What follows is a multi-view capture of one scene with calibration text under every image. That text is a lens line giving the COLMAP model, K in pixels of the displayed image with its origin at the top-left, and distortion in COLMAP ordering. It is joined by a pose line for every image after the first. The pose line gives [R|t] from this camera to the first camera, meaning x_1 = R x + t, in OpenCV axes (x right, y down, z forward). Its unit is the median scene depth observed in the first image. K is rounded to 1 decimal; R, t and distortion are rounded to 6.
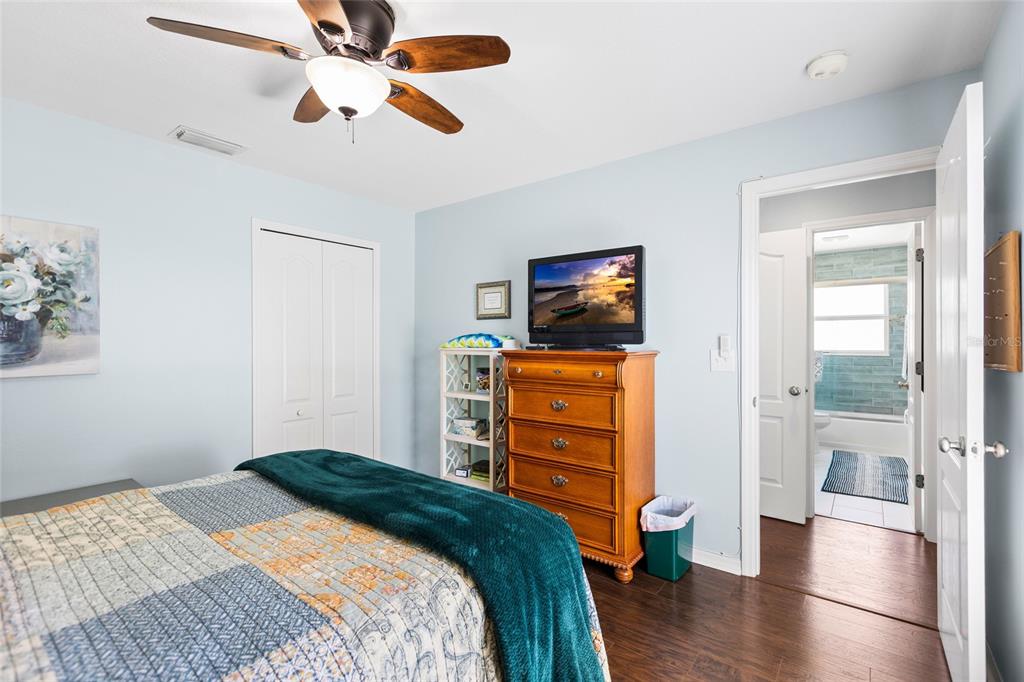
lens RADIAL K [[466.6, 0, 512.1], [0, 466.6, 339.1], [0, 0, 1]] dist [0.009170, -0.001305]
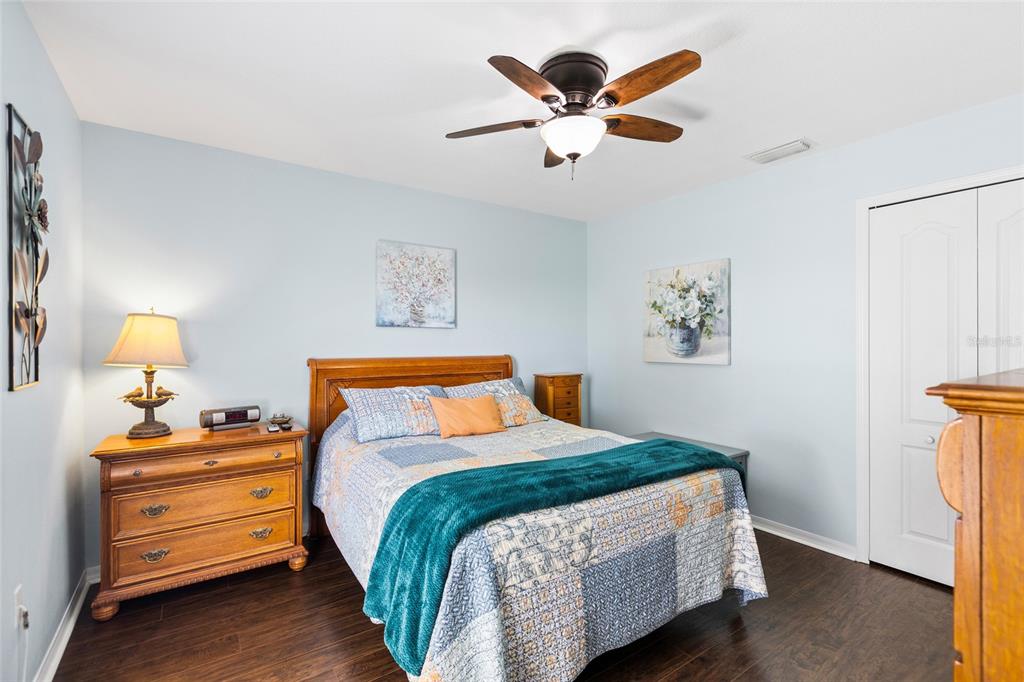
lens RADIAL K [[466.6, 0, 512.2], [0, 466.6, 341.5], [0, 0, 1]] dist [0.009170, -0.001305]
pose [[-0.313466, 0.003426, -0.949593, 0.629914], [0.001257, 0.999994, 0.003193, 0.000200], [0.949599, -0.000193, -0.313468, 0.882882]]
